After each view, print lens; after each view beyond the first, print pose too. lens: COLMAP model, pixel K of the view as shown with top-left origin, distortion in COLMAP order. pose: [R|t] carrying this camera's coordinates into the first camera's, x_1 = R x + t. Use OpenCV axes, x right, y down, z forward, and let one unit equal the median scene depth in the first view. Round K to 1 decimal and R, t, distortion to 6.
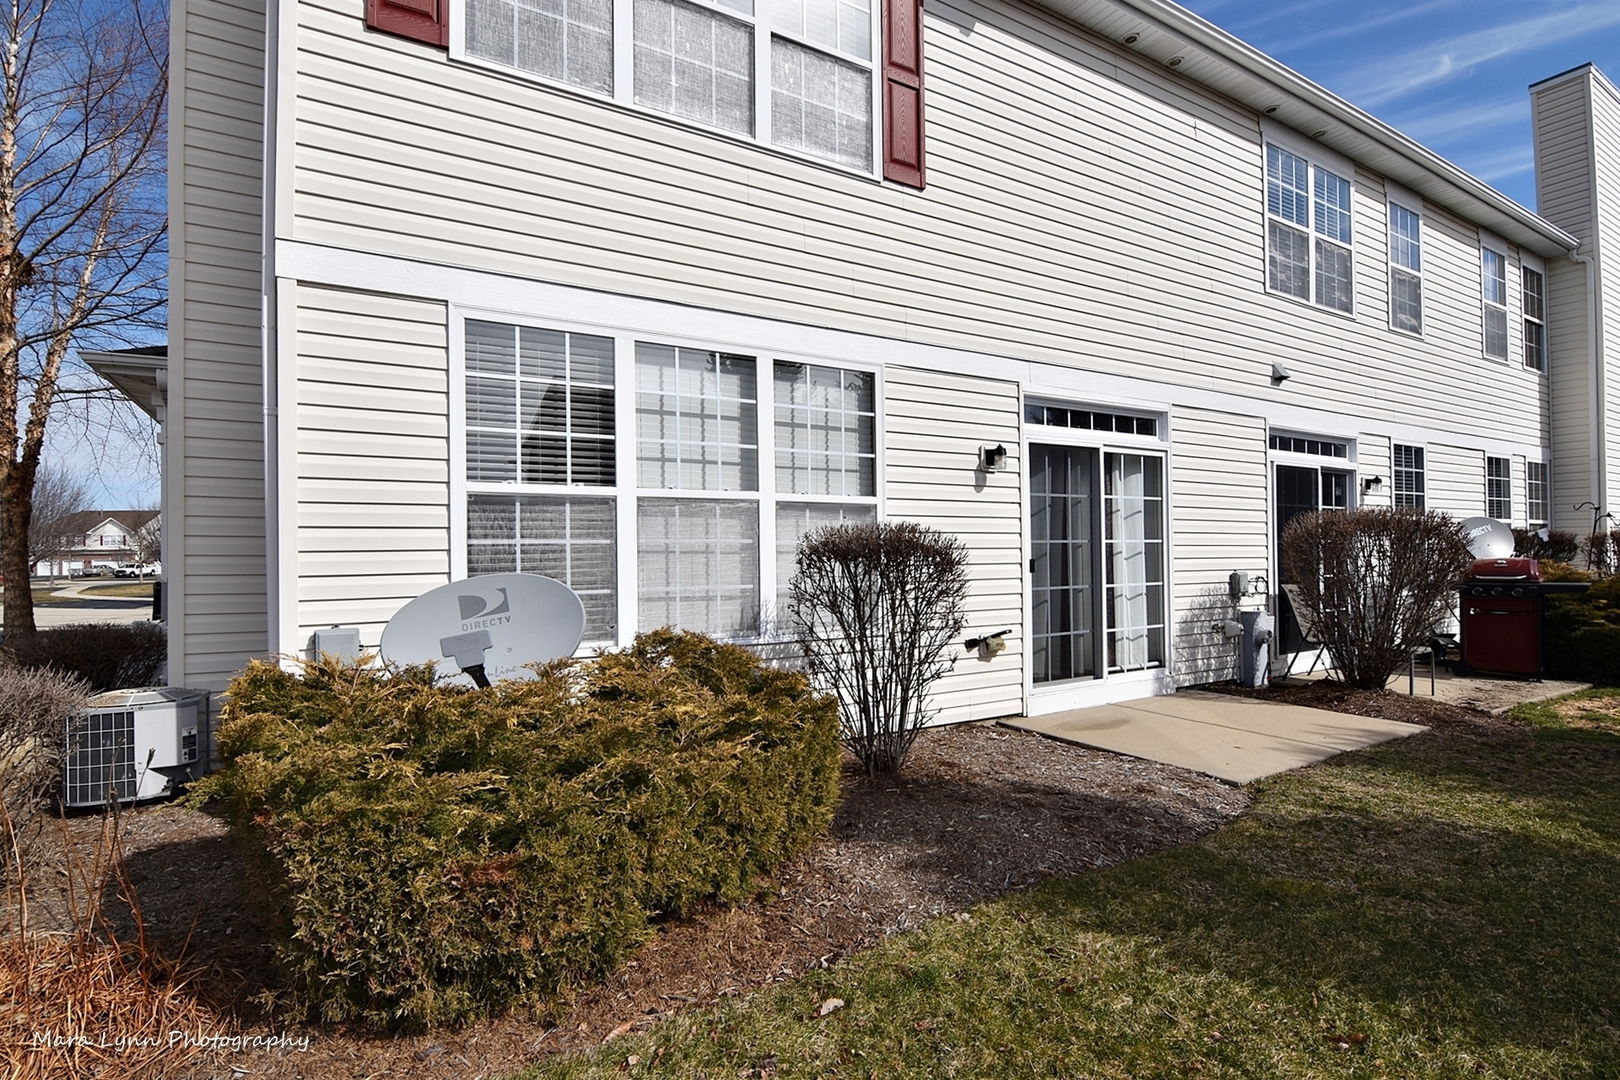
lens RADIAL K [[784.8, 0, 808.4], [0, 784.8, 545.2], [0, 0, 1]] dist [-0.008974, -0.007451]
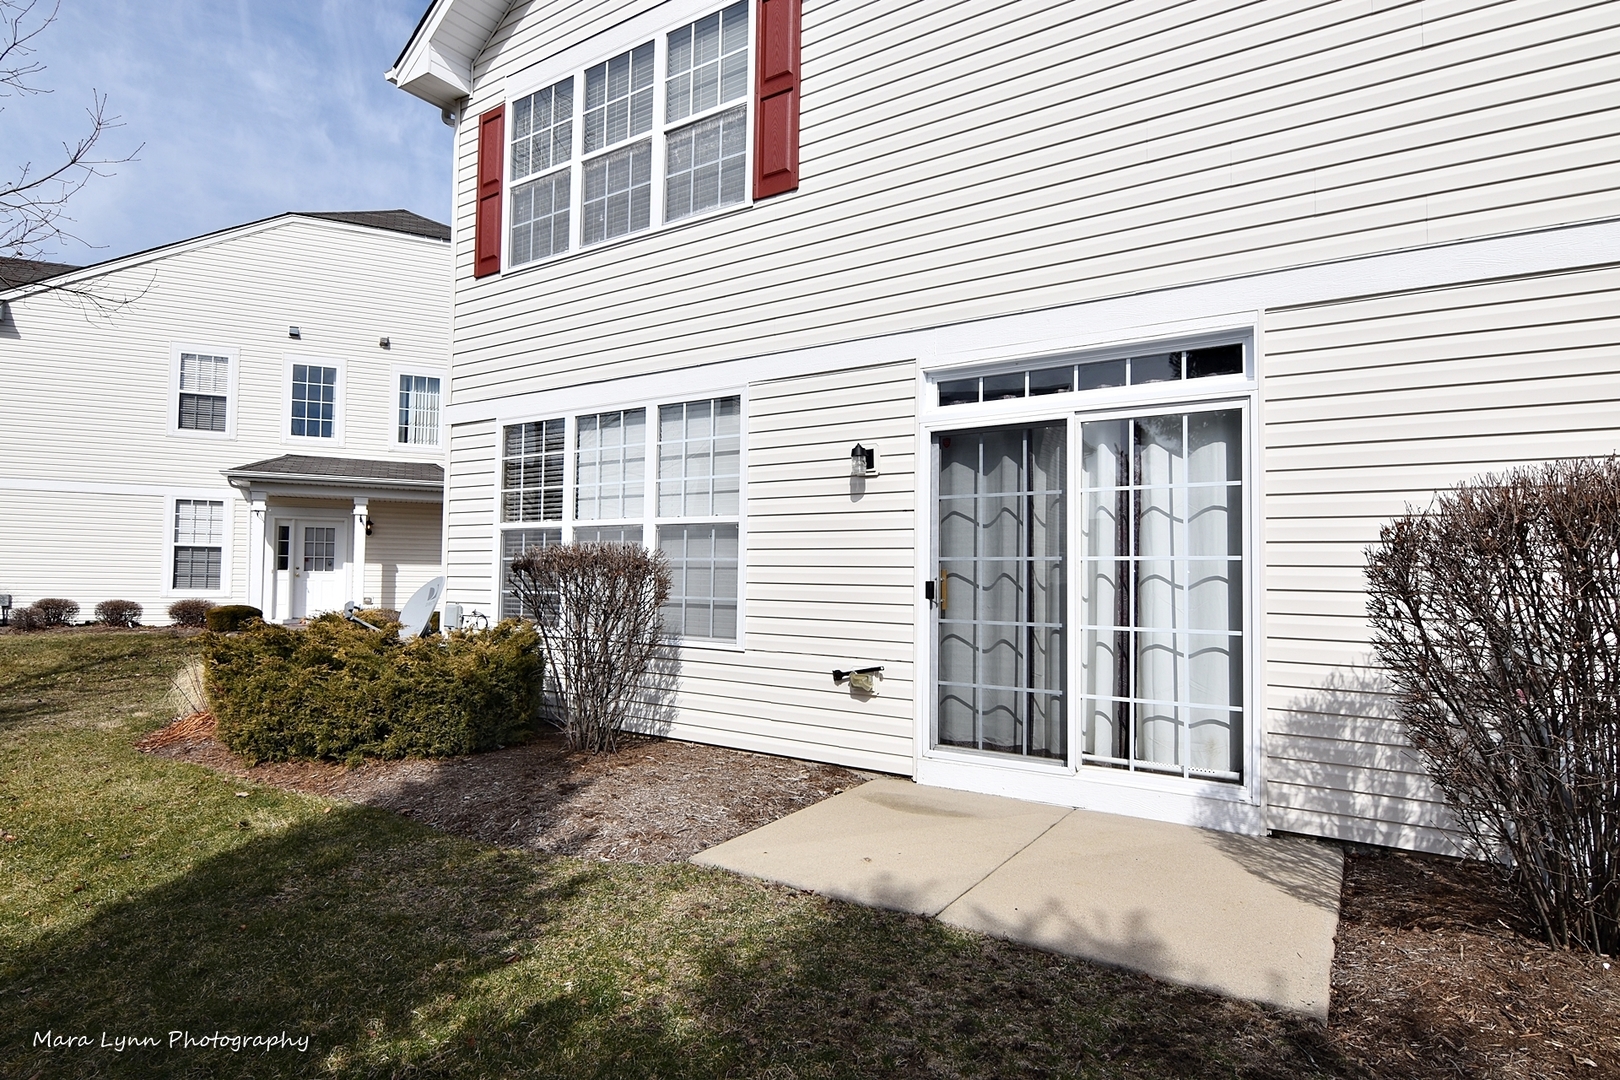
lens RADIAL K [[896.8, 0, 806.3], [0, 896.8, 535.0], [0, 0, 1]] dist [-0.006533, -0.000597]
pose [[0.419041, -0.020918, -0.907726, 1.124485], [-0.002536, 0.999704, -0.024209, -0.007252], [0.907964, 0.012447, 0.418864, 0.557589]]
